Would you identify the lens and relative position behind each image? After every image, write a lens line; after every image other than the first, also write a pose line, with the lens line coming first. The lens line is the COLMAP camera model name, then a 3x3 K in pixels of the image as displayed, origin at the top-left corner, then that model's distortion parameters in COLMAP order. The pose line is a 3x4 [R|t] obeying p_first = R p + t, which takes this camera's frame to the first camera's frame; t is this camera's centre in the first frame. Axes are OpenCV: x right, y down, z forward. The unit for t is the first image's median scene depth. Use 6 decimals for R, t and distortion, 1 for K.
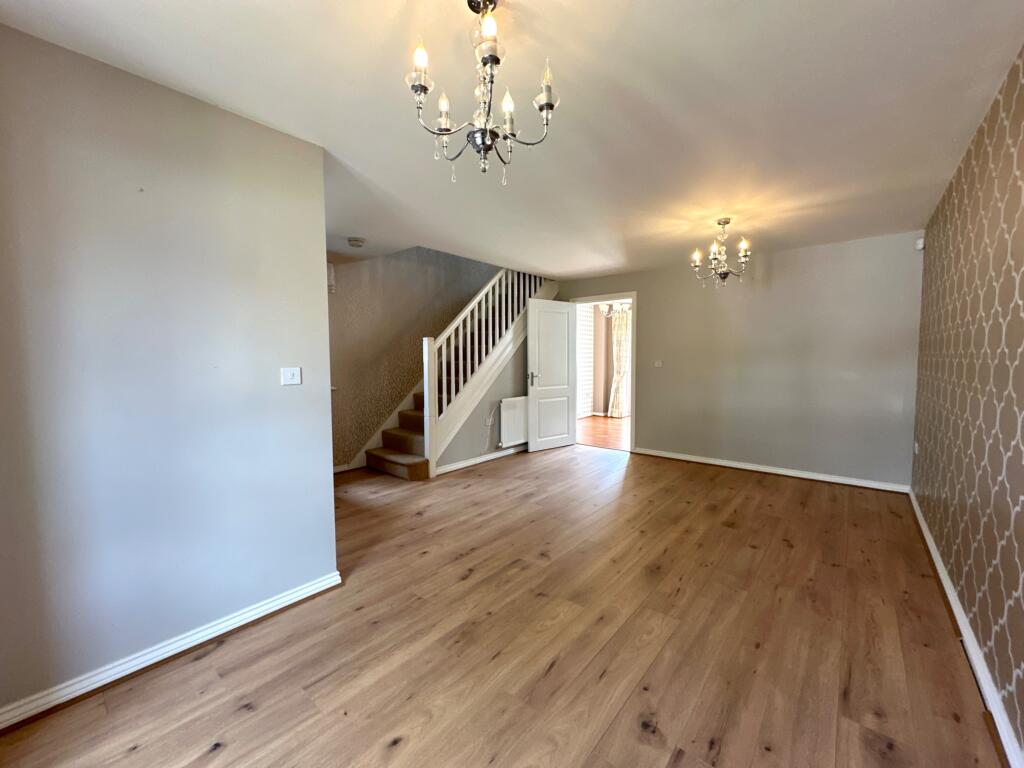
lens RADIAL K [[413.6, 0, 512.5], [0, 413.6, 376.2], [0, 0, 1]] dist [-0.006648, -0.000276]
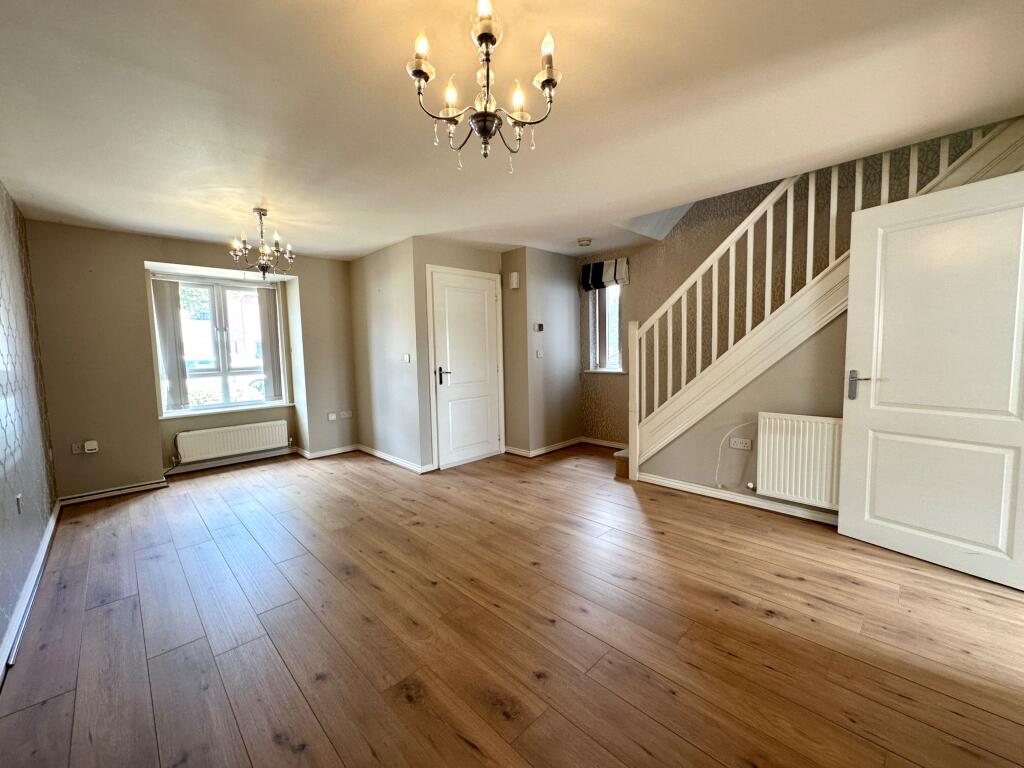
lens RADIAL K [[413.6, 0, 514.3], [0, 413.6, 385.0], [0, 0, 1]] dist [-0.006648, -0.000276]
pose [[-0.098997, 0.095730, -0.990472, 0.862188], [-0.022627, 0.994888, 0.098419, -0.048890], [0.994830, 0.032154, -0.096325, 1.034392]]
